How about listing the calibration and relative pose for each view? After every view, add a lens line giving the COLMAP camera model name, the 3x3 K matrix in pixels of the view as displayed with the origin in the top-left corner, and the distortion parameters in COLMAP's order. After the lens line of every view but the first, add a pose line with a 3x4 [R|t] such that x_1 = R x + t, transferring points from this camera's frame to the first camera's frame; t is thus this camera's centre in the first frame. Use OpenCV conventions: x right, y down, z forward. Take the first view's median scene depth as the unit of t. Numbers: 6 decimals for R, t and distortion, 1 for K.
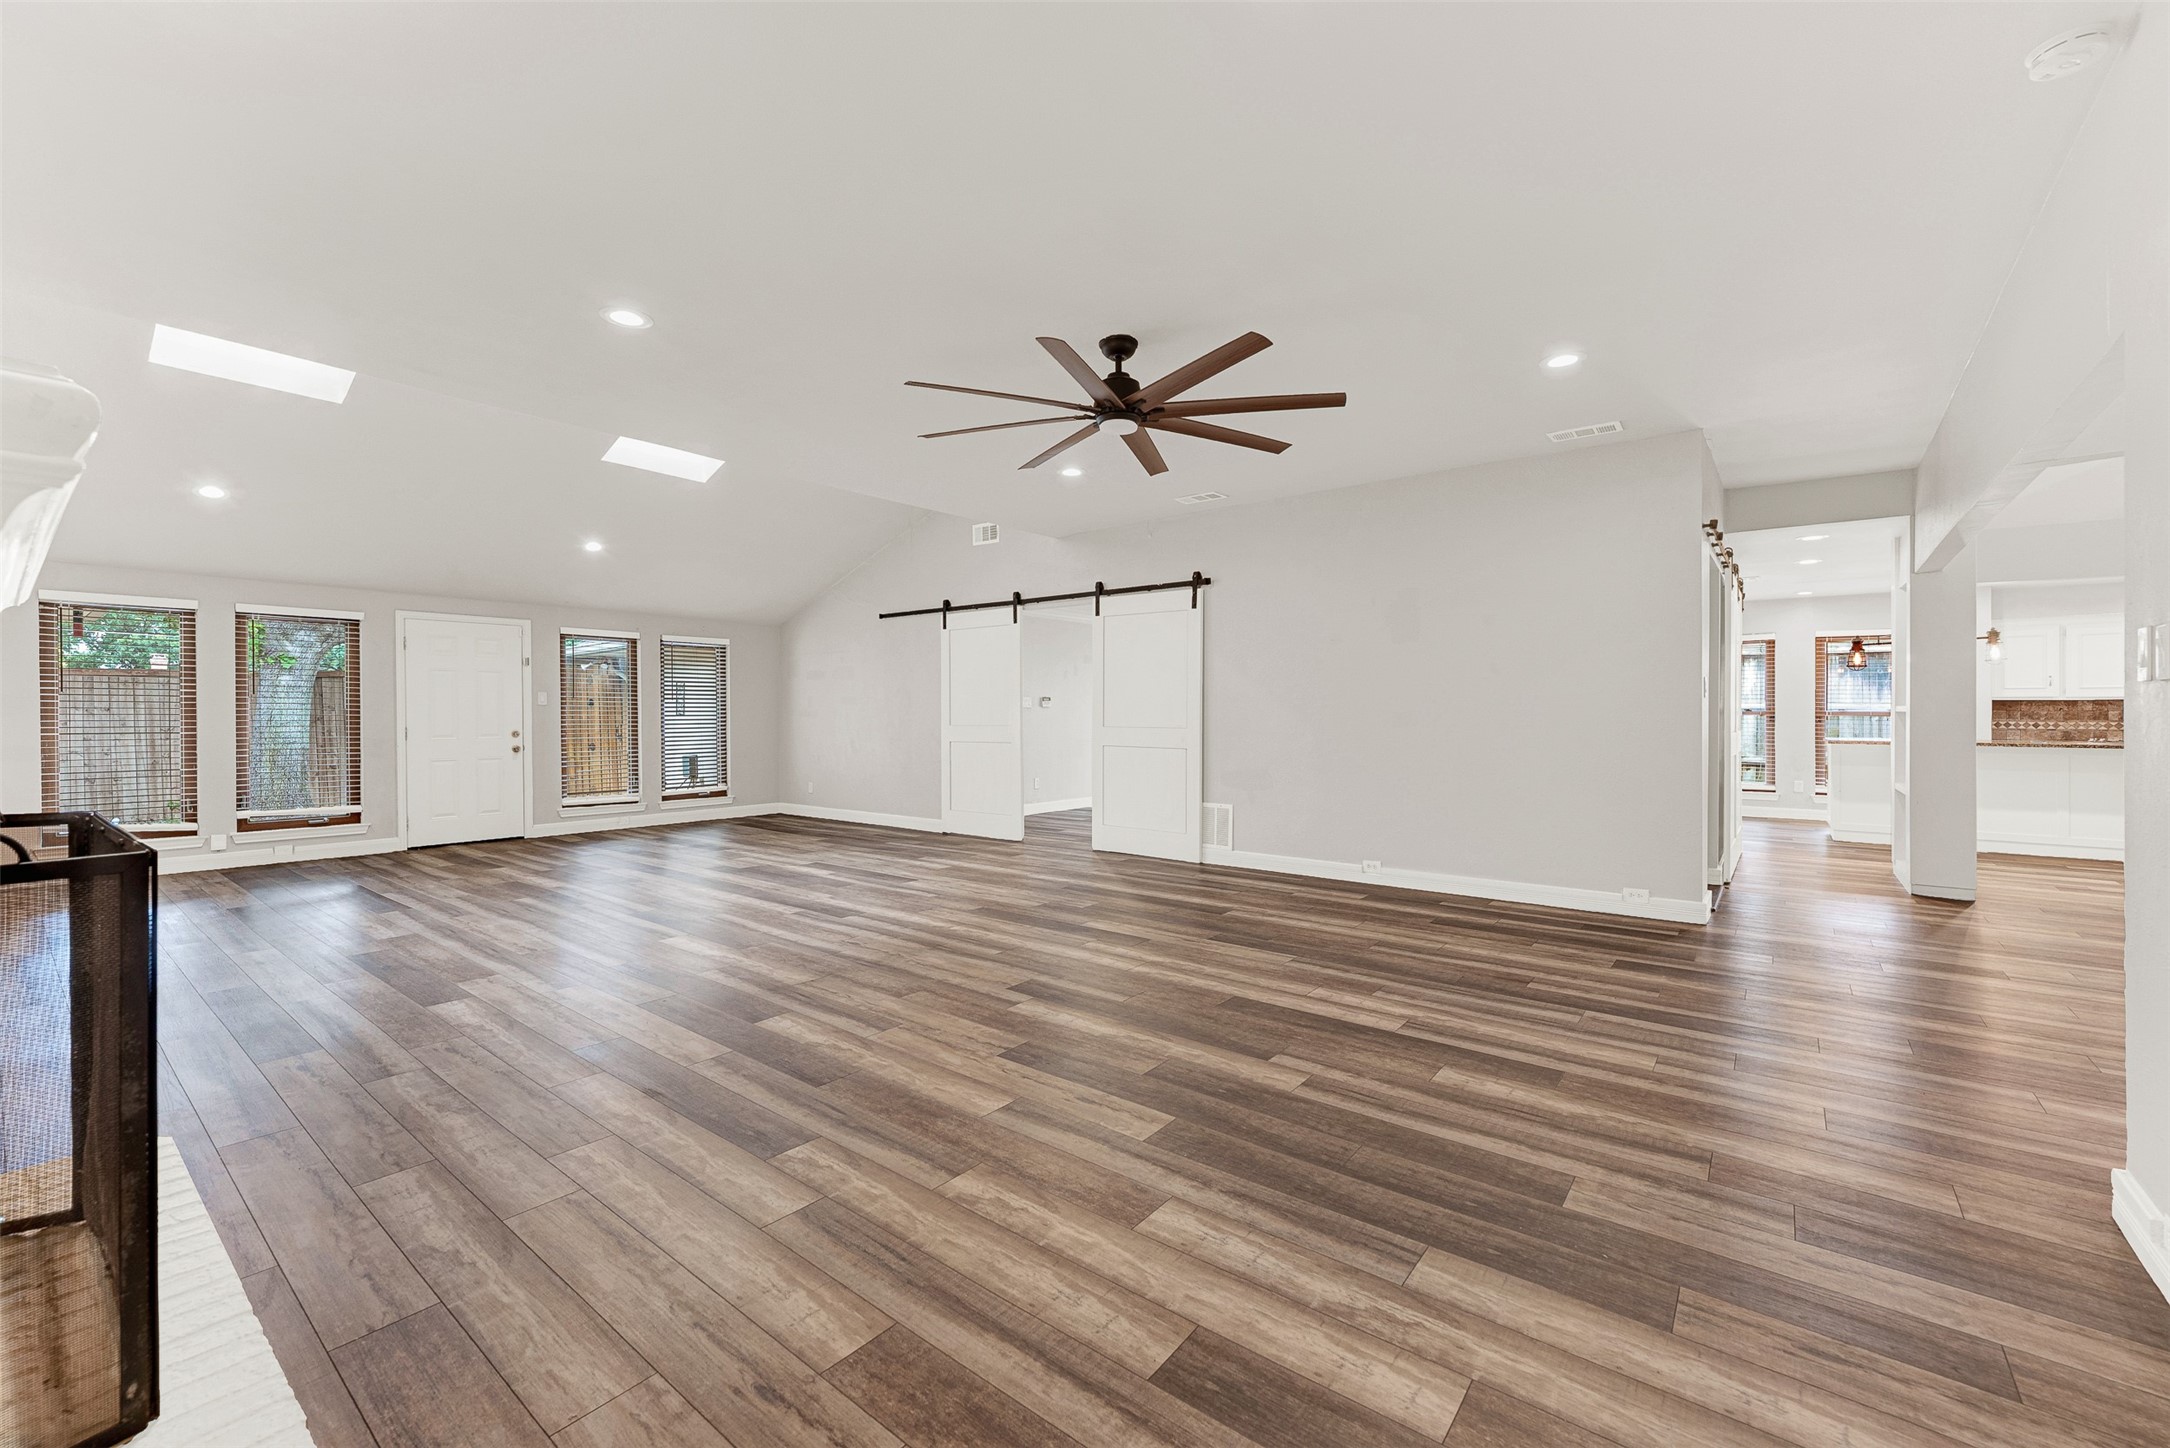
lens RADIAL K [[884.6, 0, 1087.3], [0, 884.6, 717.6], [0, 0, 1]] dist [0.000281, -0.000101]
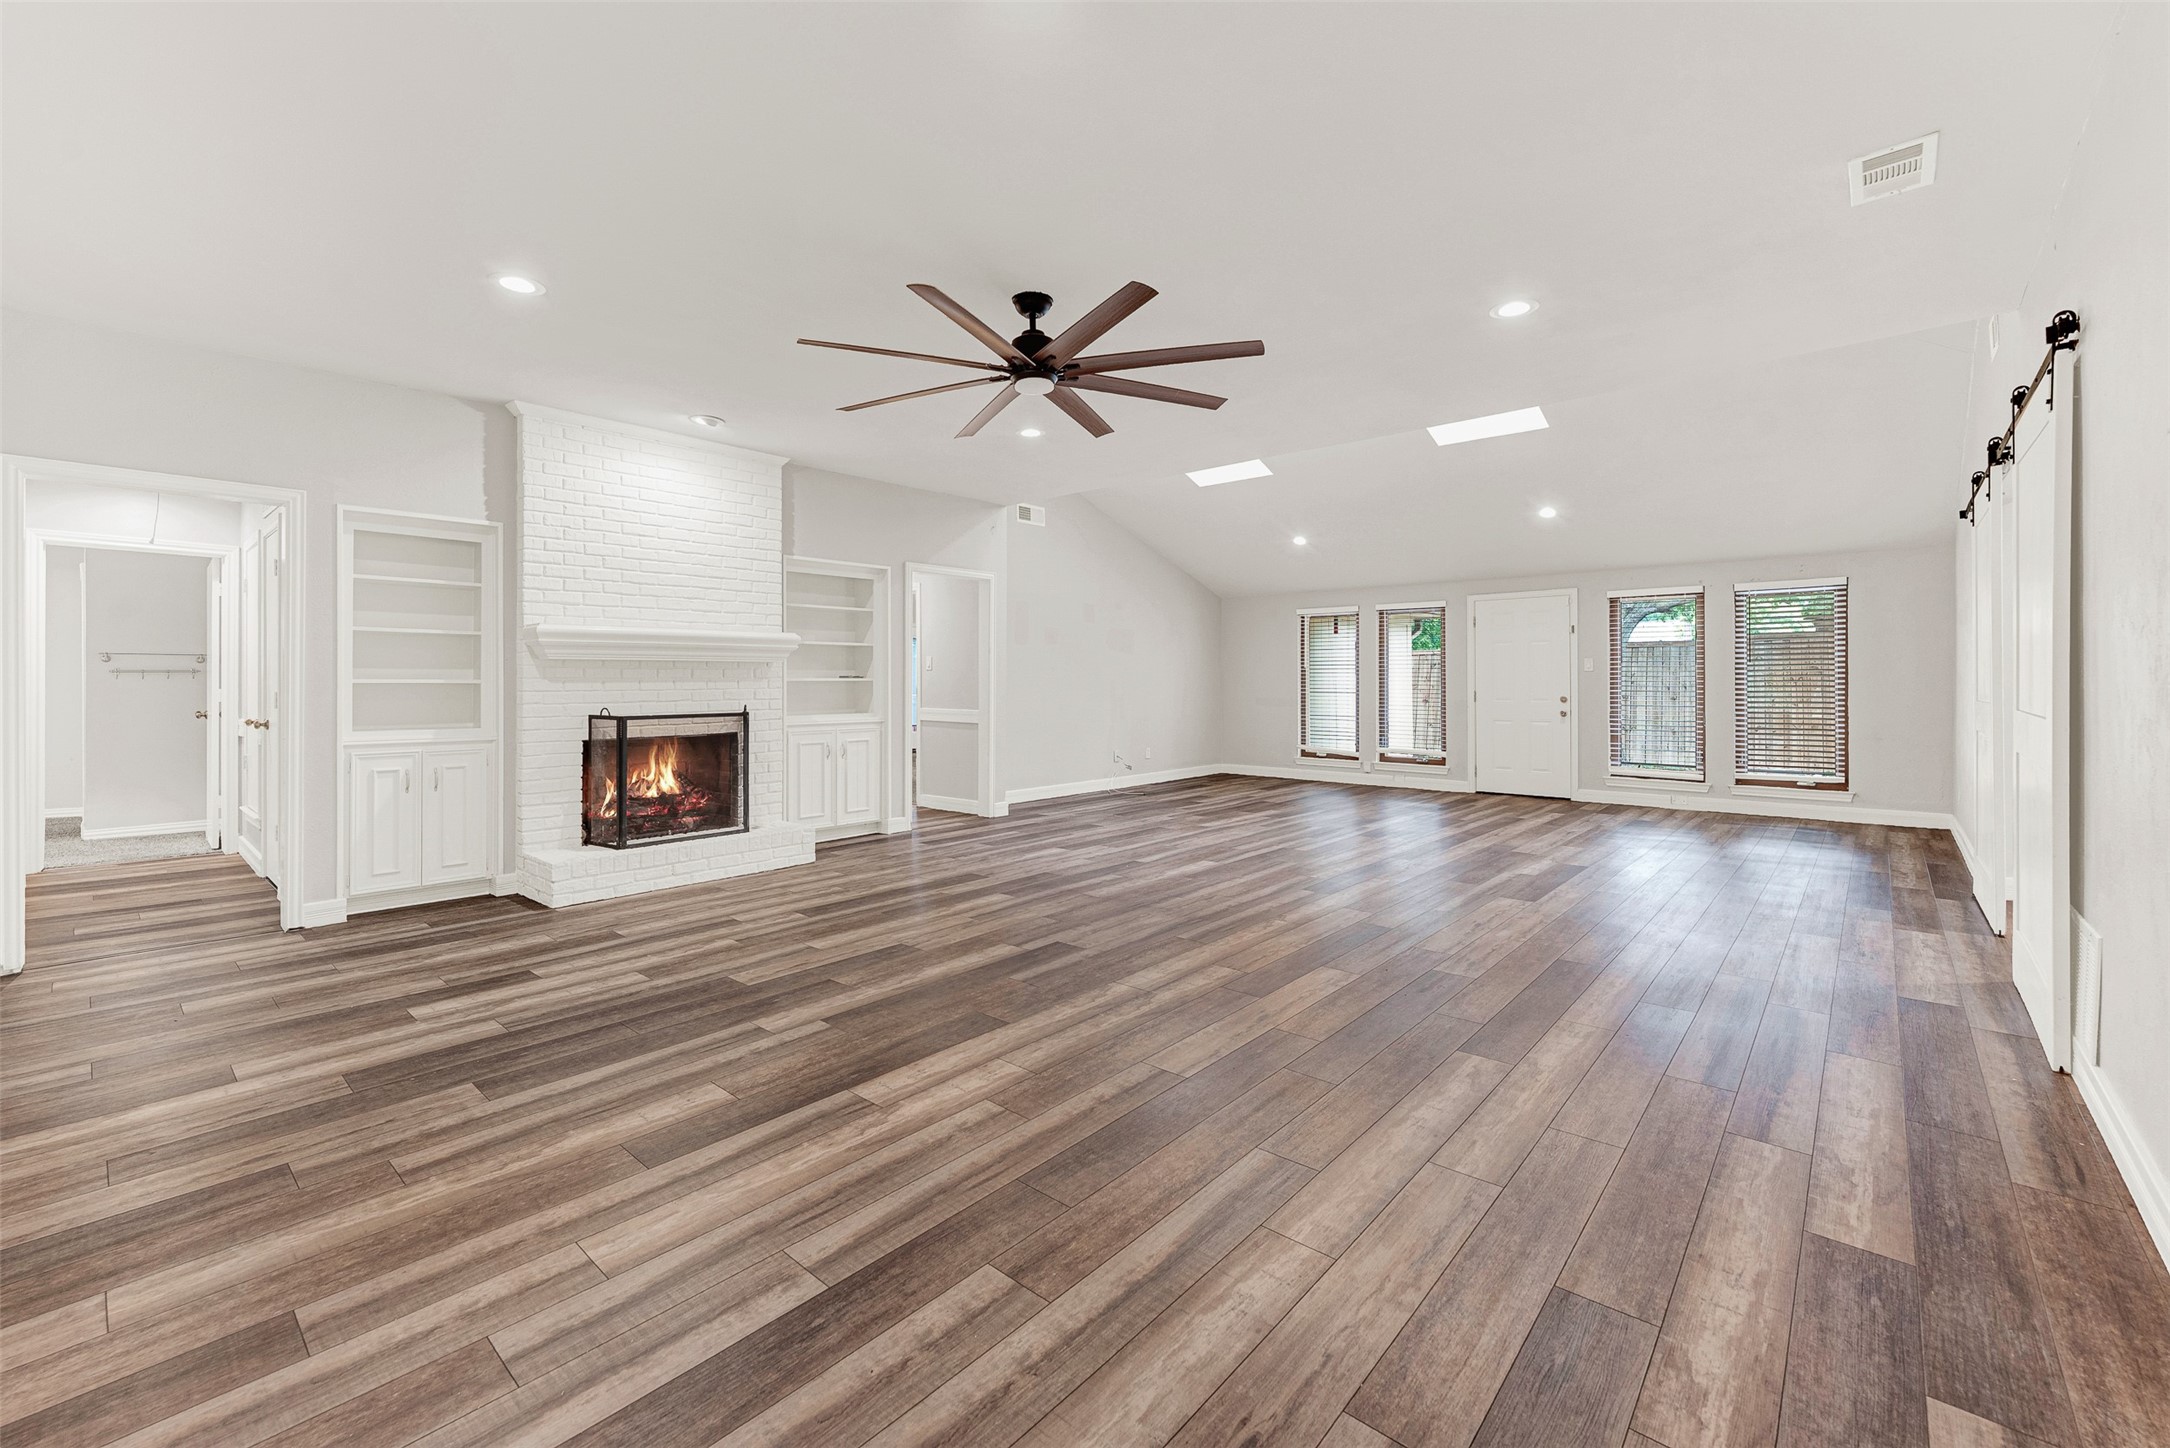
lens RADIAL K [[892.6, 0, 1084.0], [0, 892.6, 674.6], [0, 0, 1]] dist [-0.001182, 0.000117]
pose [[-0.057191, -0.005348, -0.998349, 1.223144], [-0.000762, 0.999986, -0.005313, -0.014603], [0.998363, 0.000457, -0.057194, 1.353026]]
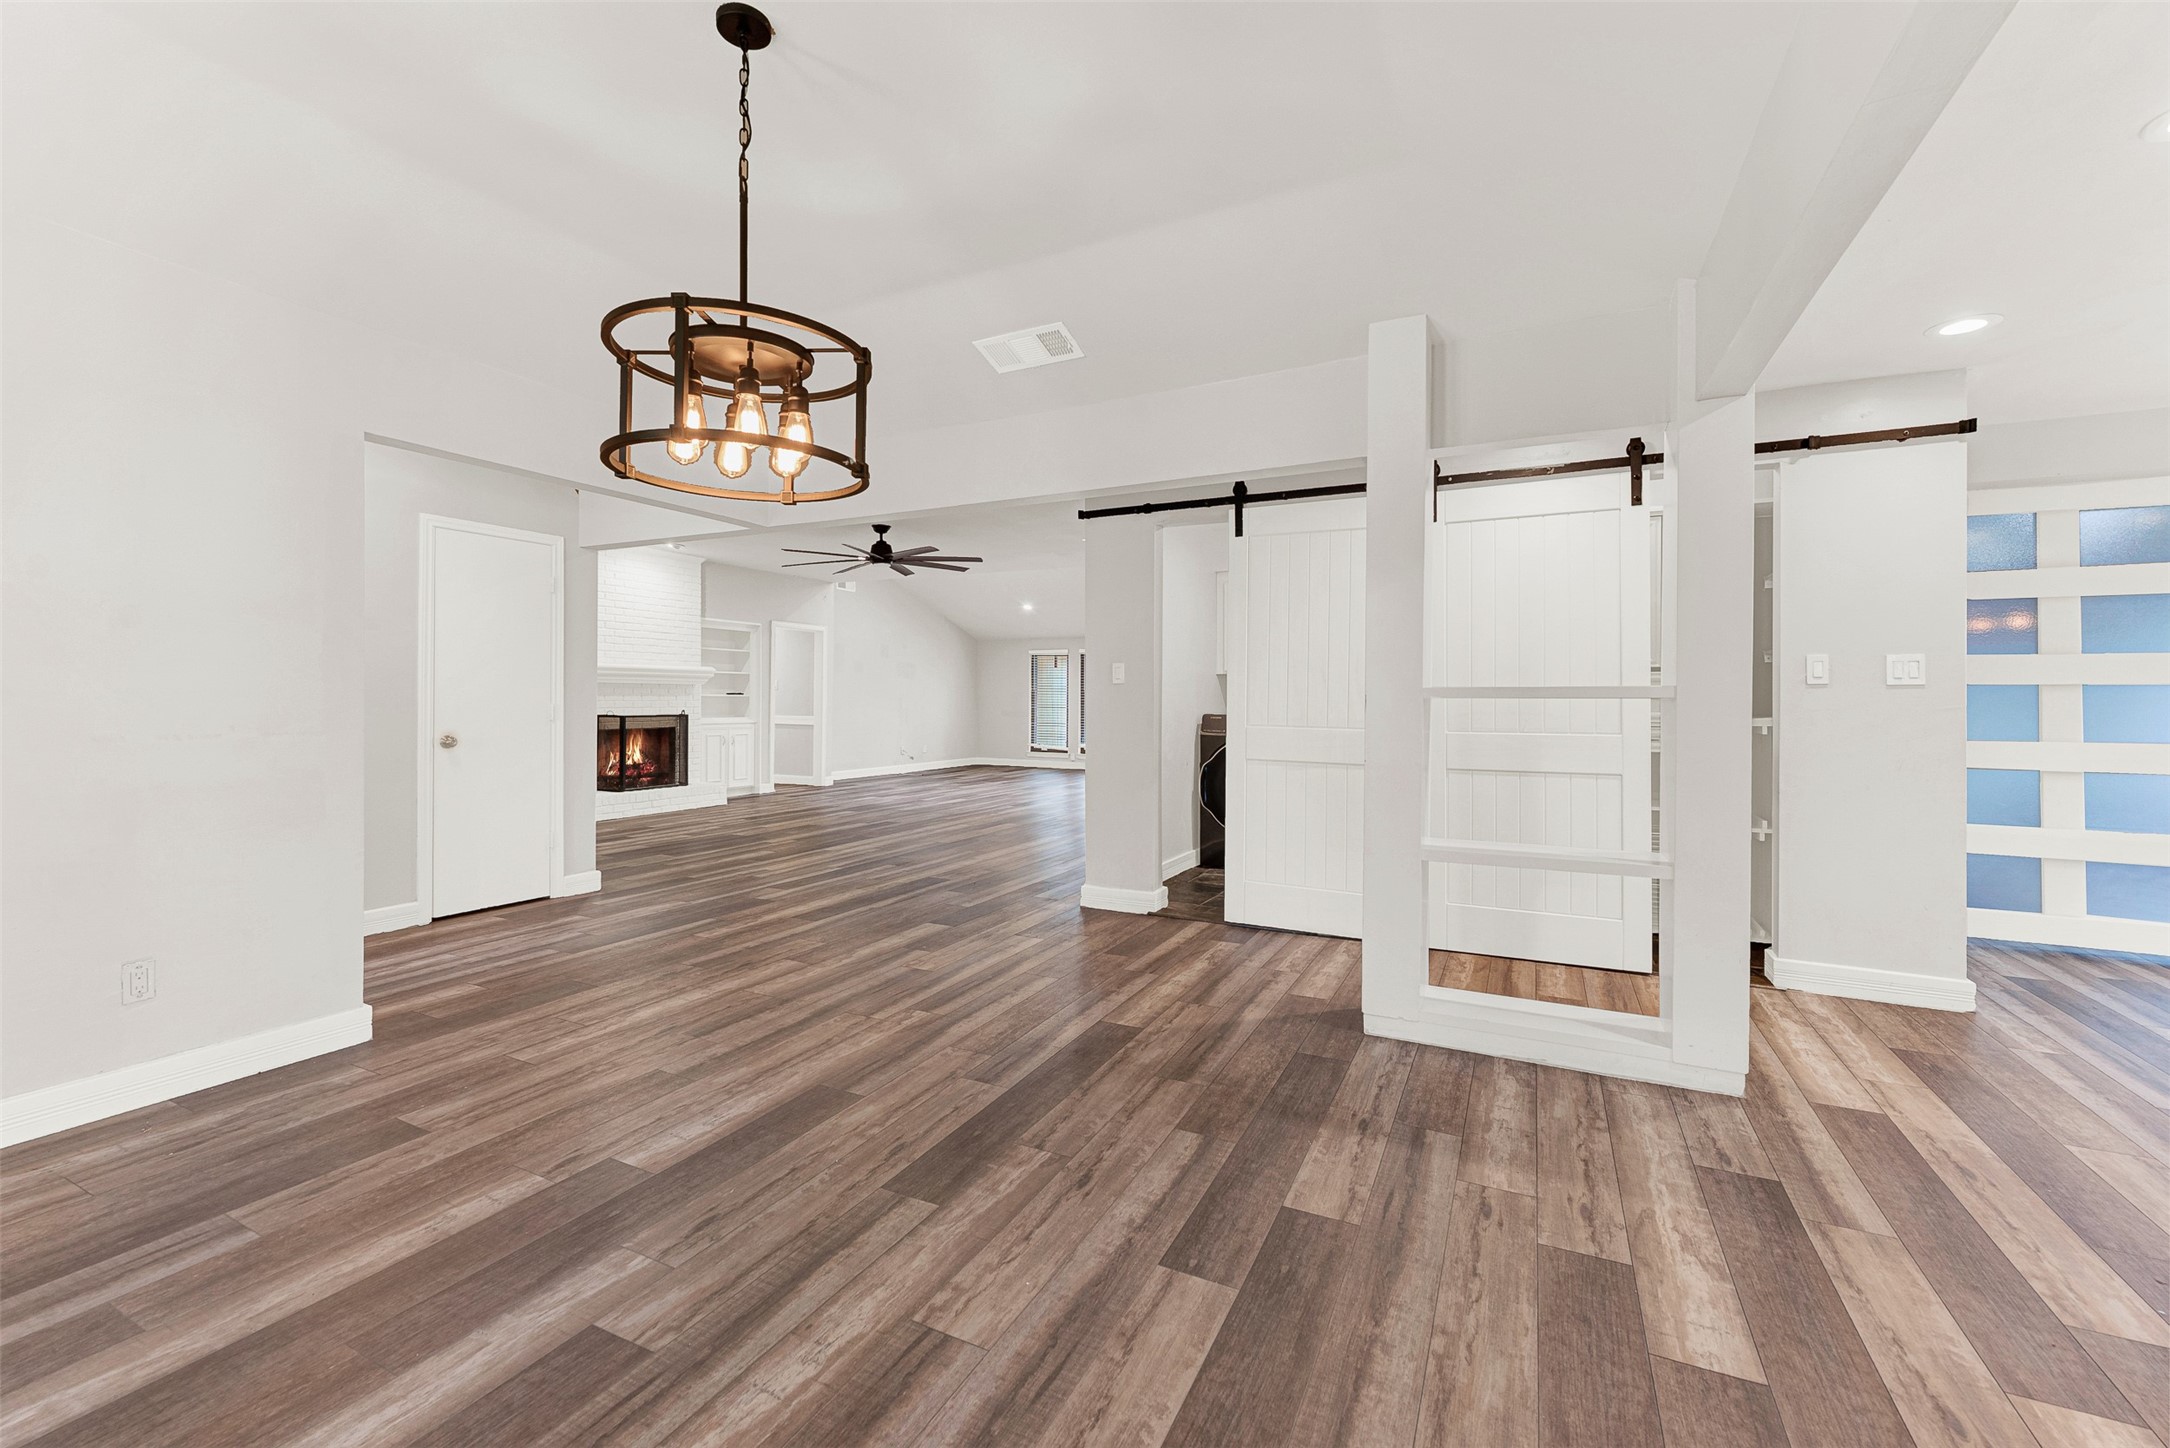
lens RADIAL K [[884.8, 0, 1091.7], [0, 884.8, 695.2], [0, 0, 1]] dist [-0.000319, -0.000258]
pose [[0.207997, -0.003743, -0.978122, 2.750903], [-0.007716, 0.999955, -0.005467, -0.008151], [0.978099, 0.008684, 0.207959, 1.285890]]
